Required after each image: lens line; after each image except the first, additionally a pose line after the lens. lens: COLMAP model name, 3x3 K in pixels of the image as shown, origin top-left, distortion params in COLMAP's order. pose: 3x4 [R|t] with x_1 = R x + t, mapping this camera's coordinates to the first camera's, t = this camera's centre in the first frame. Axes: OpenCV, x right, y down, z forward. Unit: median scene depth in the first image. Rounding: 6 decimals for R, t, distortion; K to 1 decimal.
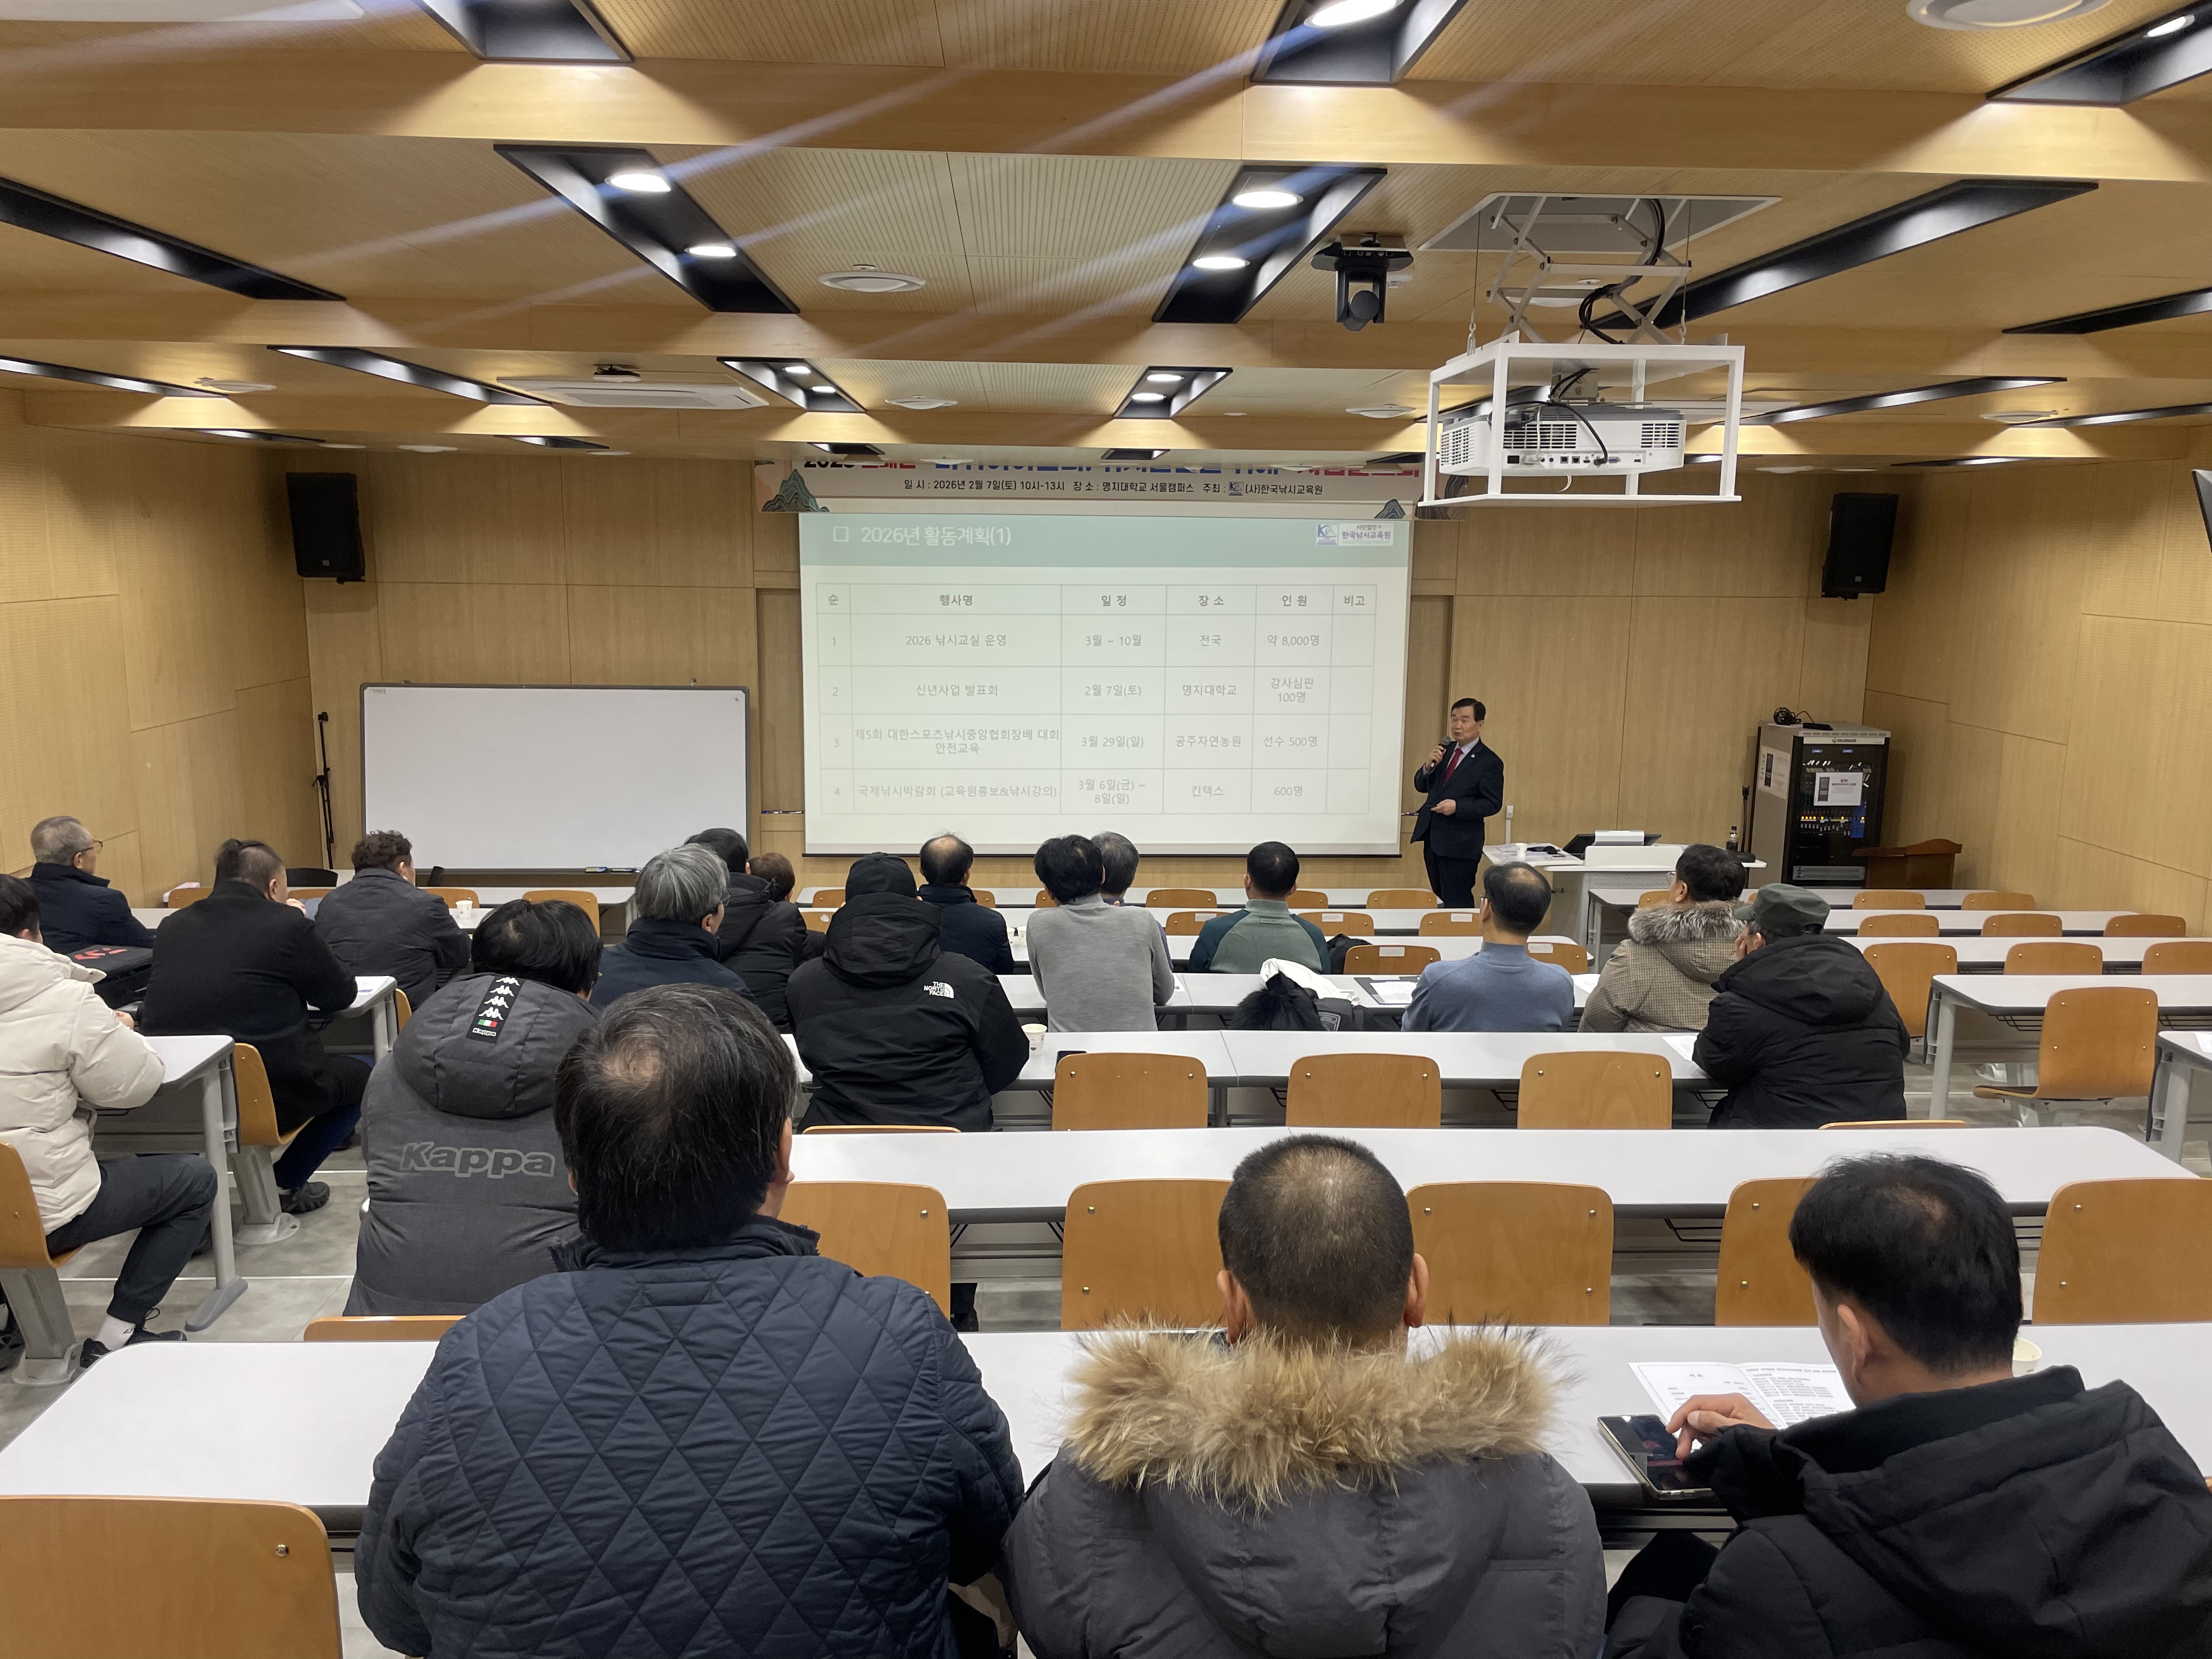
lens RADIAL K [[1635.0, 0, 1106.0], [0, 1635.0, 829.5], [0, 0, 1]] dist [0.095256, -0.121697]
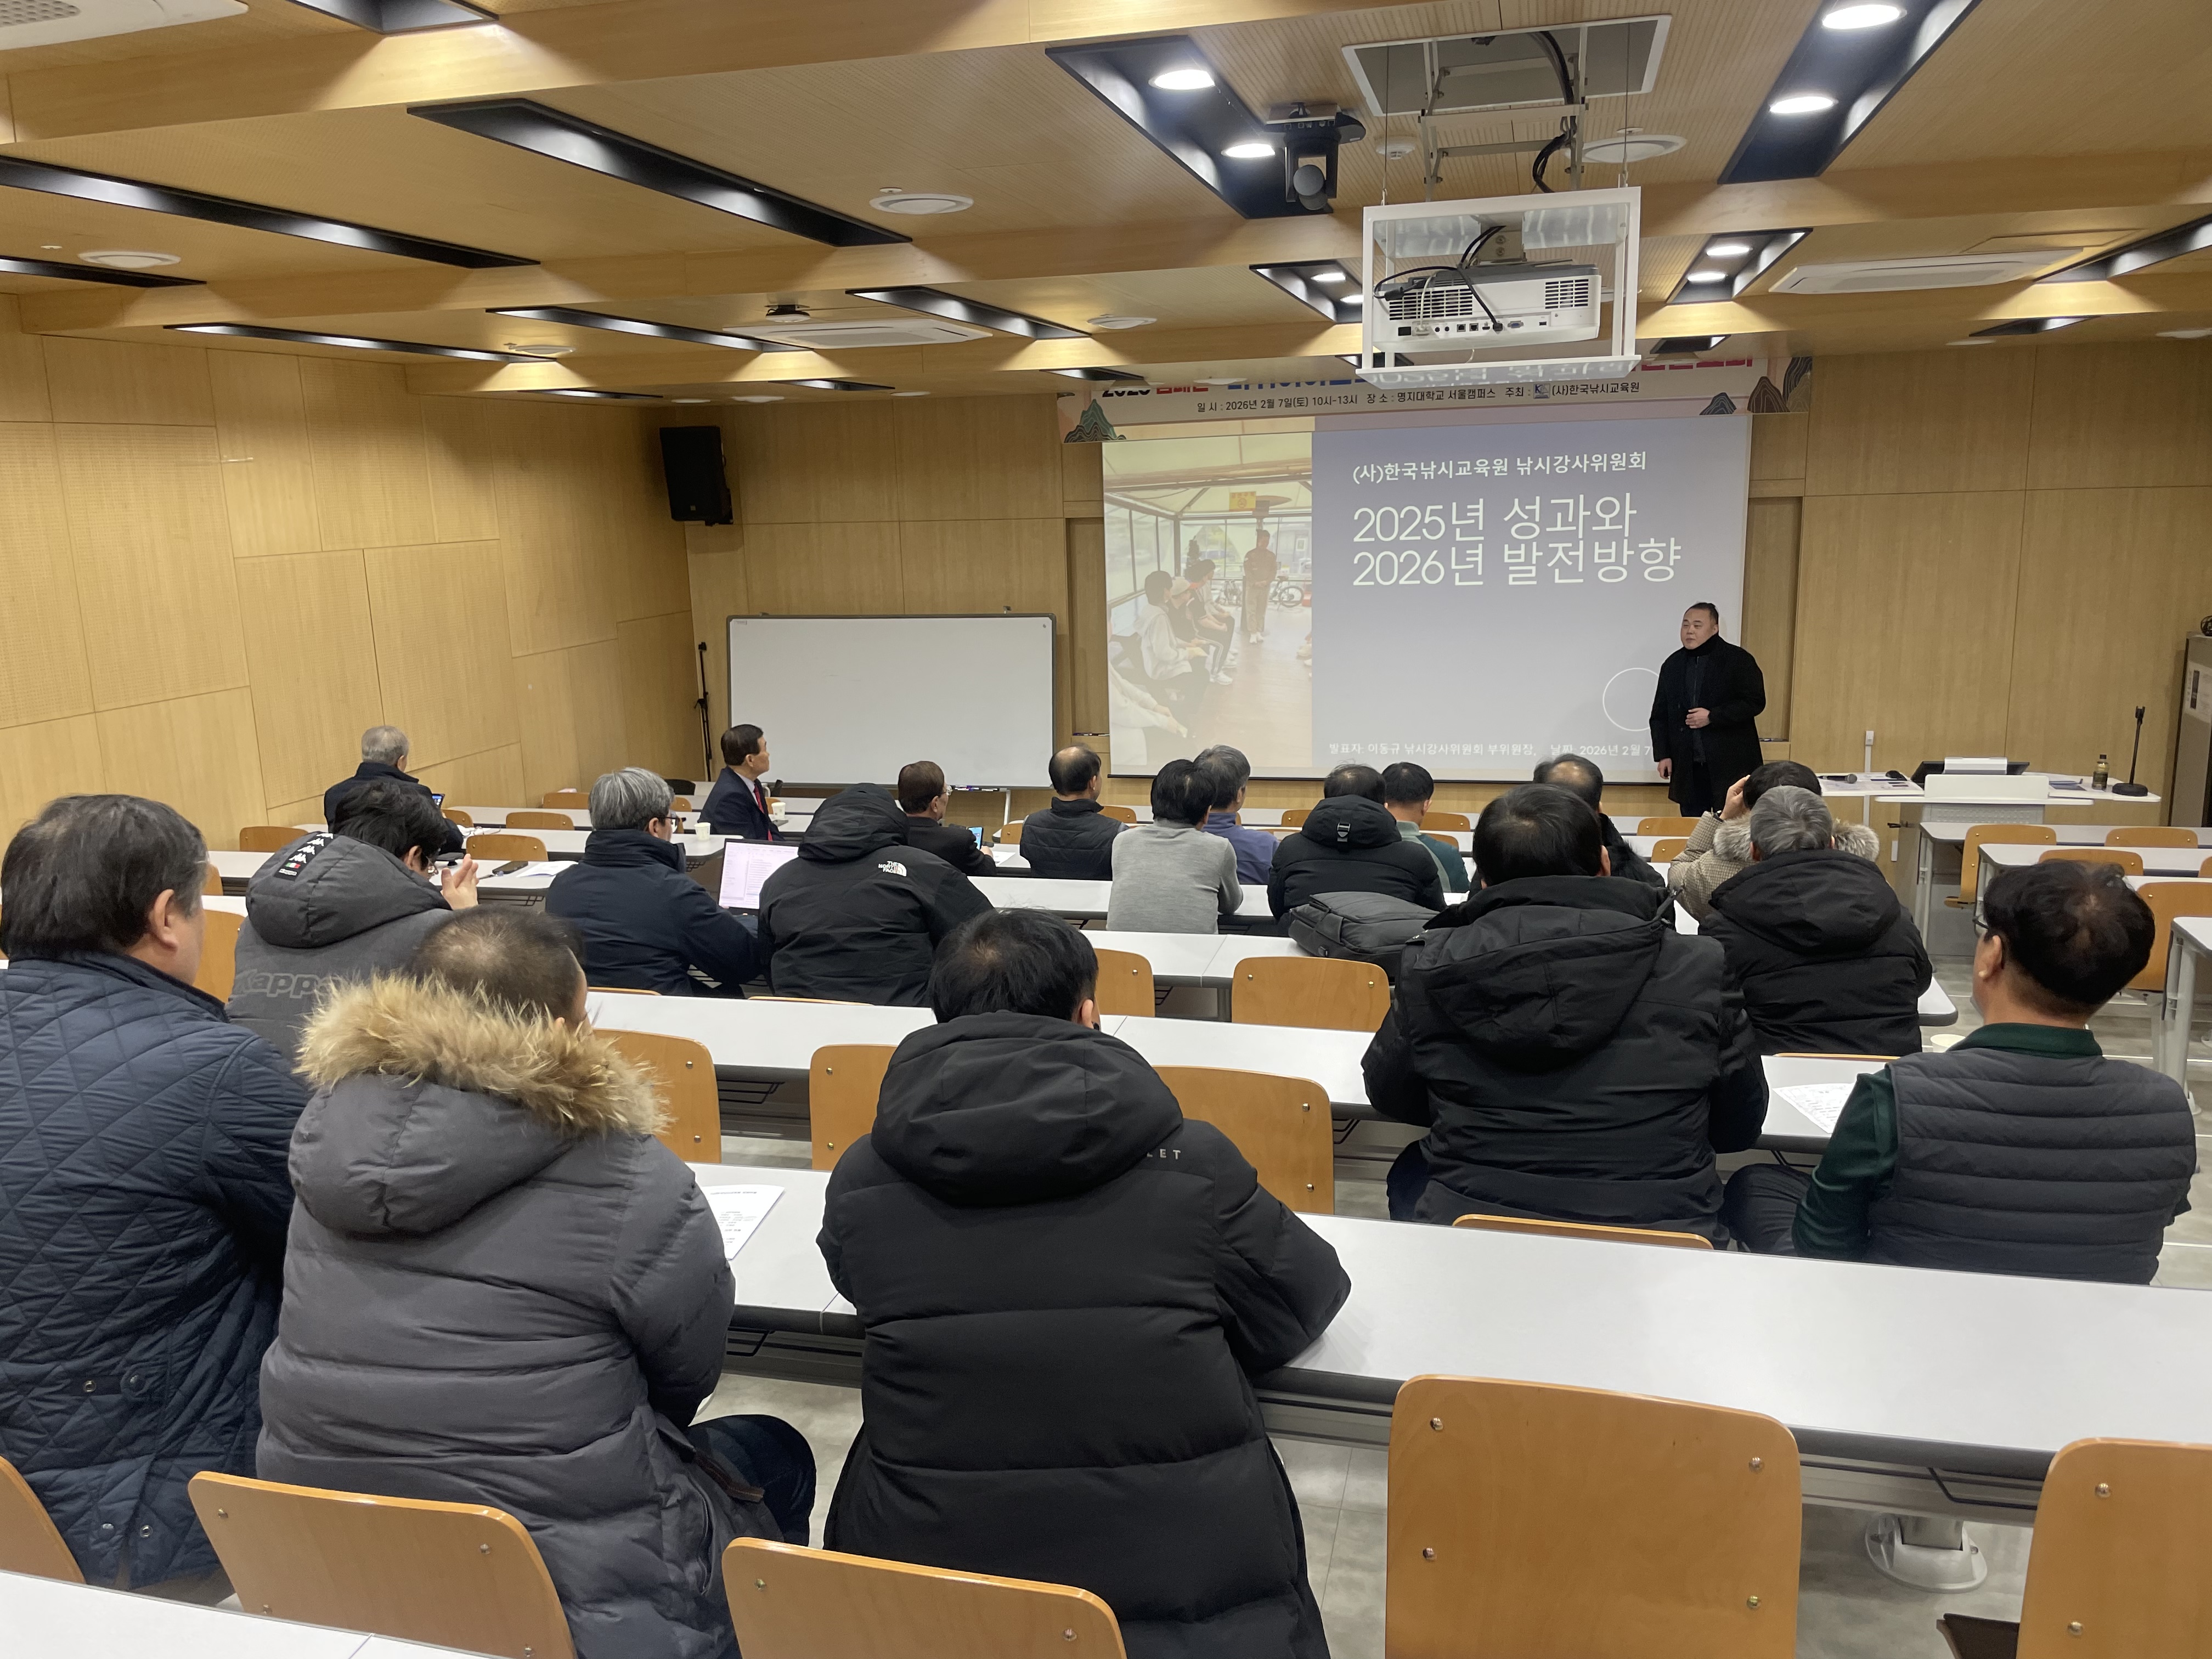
lens RADIAL K [[1635.0, 0, 1106.0], [0, 1635.0, 829.5], [0, 0, 1]] dist [0.095256, -0.121697]
pose [[0.953108, 0.023398, -0.301724, 0.136741], [-0.011999, 0.999144, 0.039579, 0.009319], [0.302392, -0.034102, 0.952573, 0.013524]]
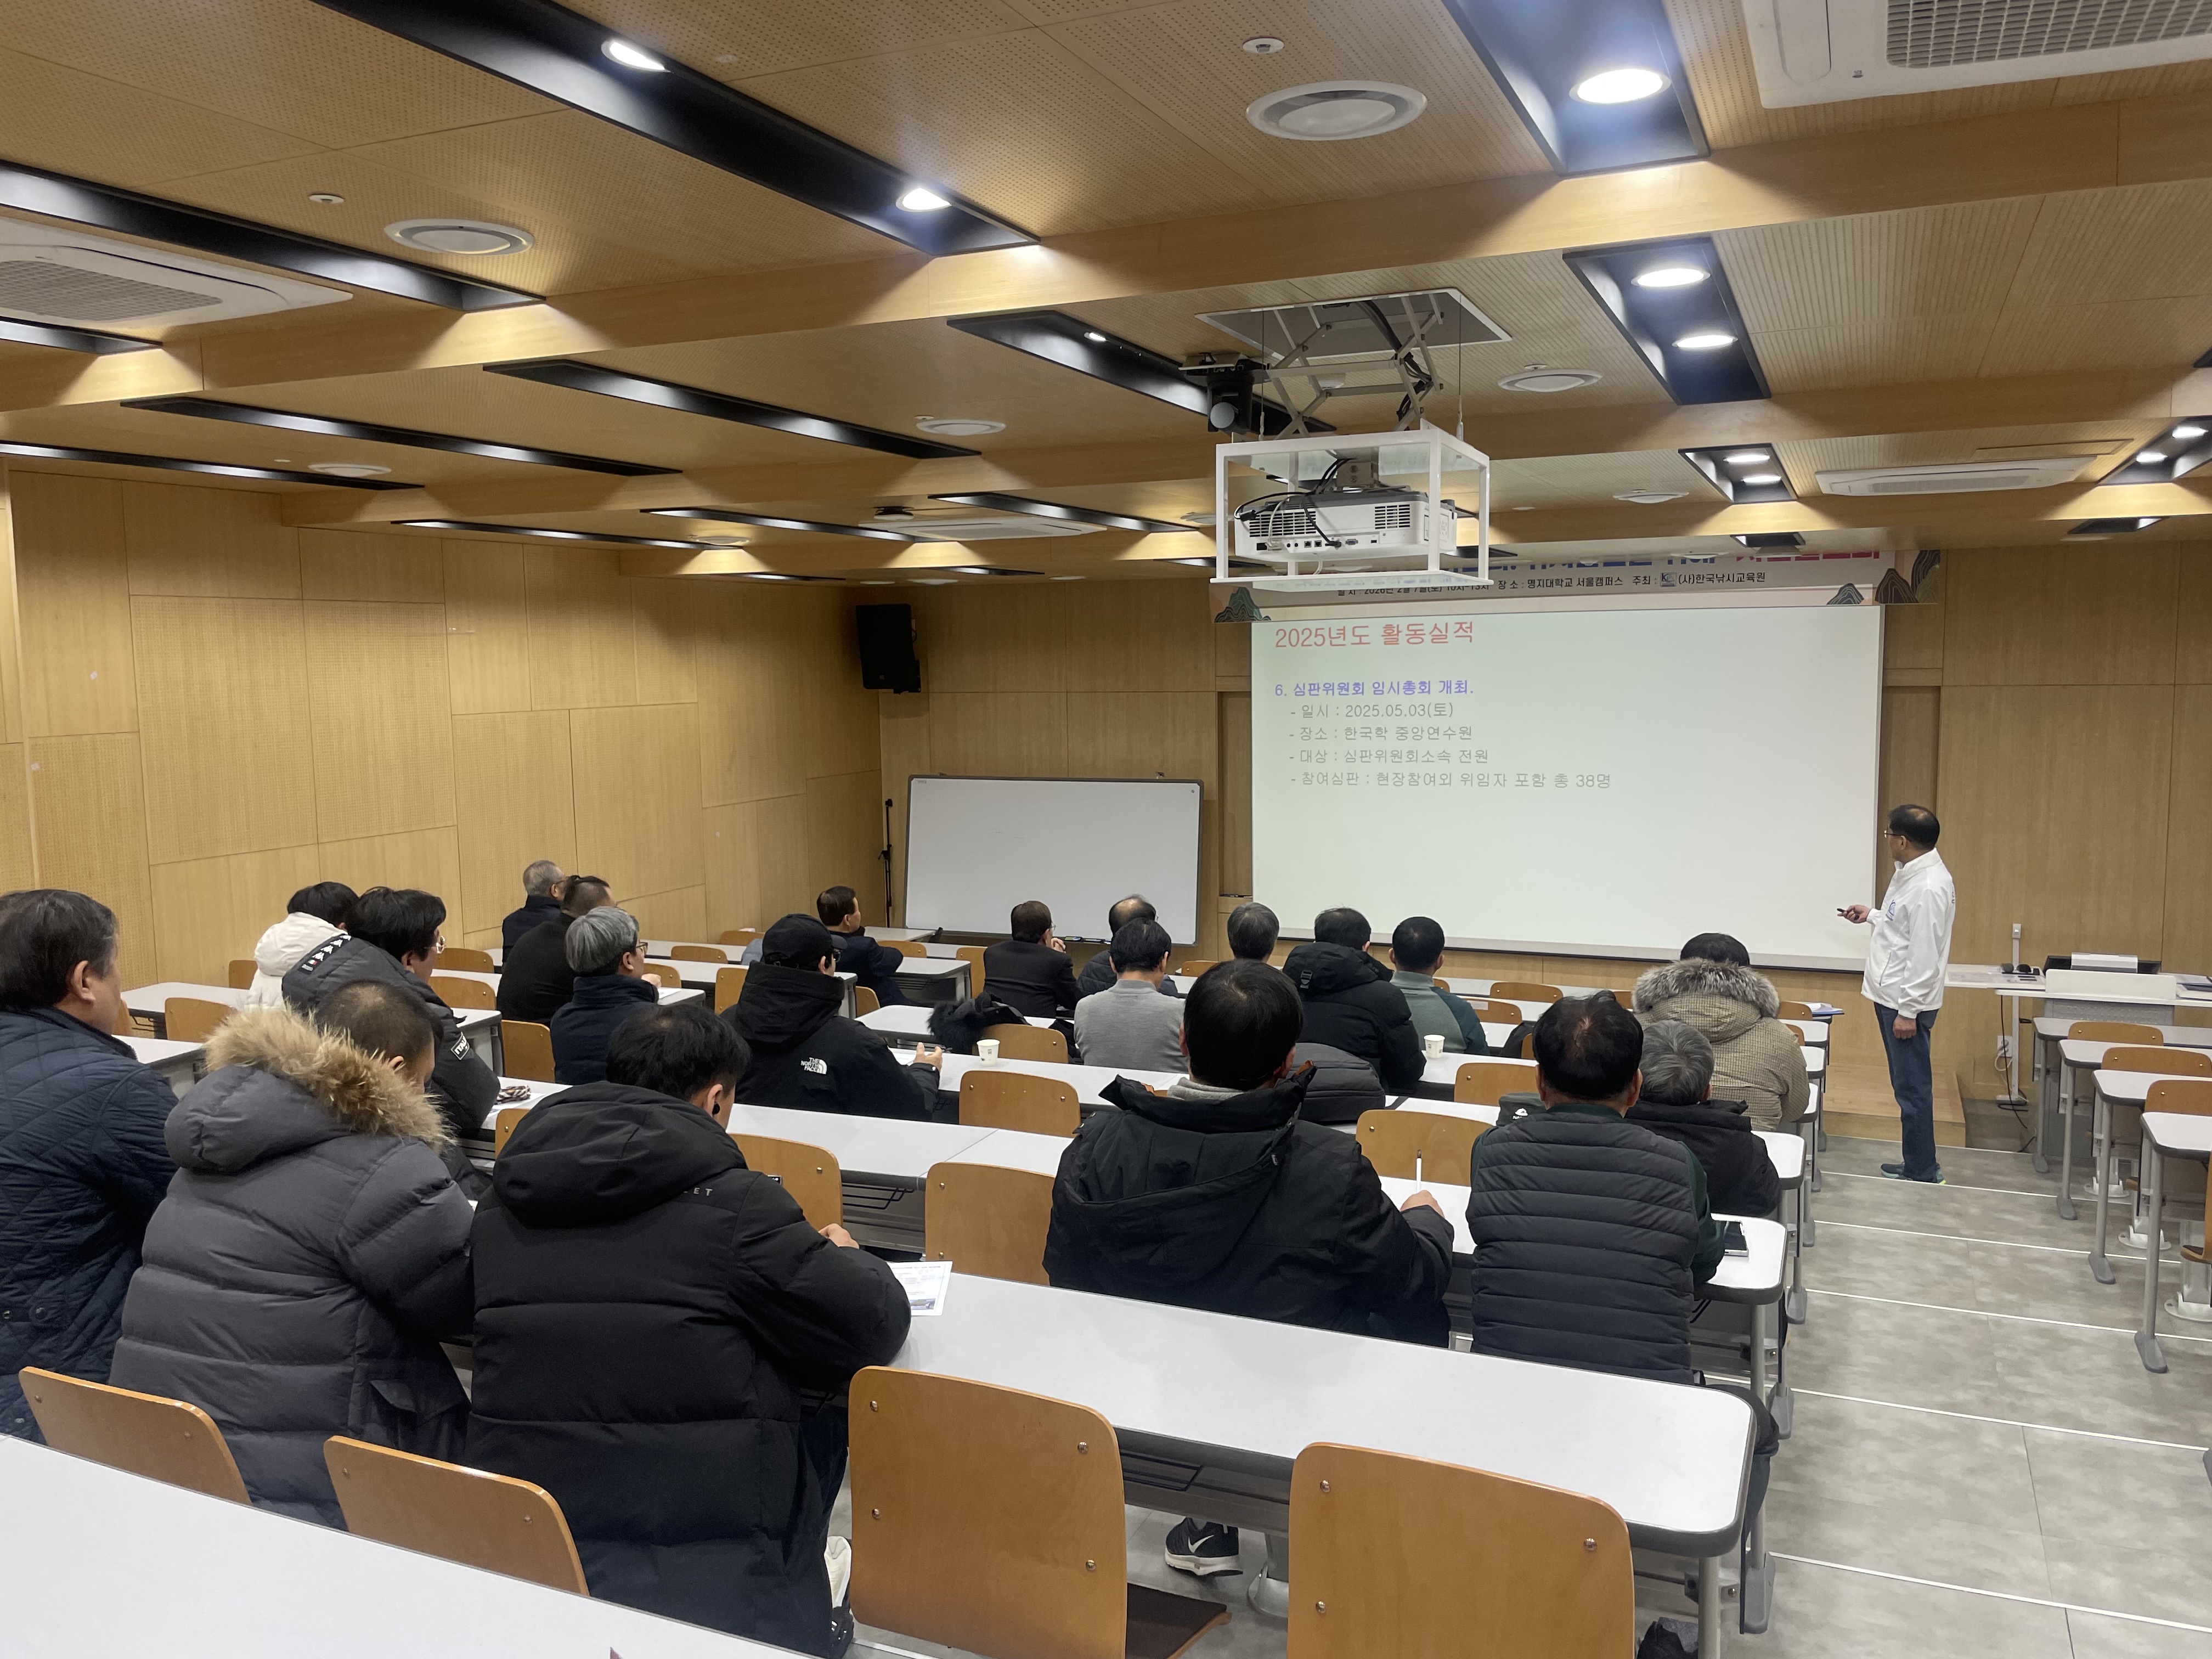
lens RADIAL K [[1634.2, 0, 1136.5], [0, 1634.2, 840.9], [0, 0, 1]] dist [0.113383, -0.177200]
pose [[0.896419, 0.025191, -0.442491, 0.240146], [-0.052328, 0.997416, -0.049226, 0.010691], [0.440107, 0.067282, 0.895421, -0.000519]]
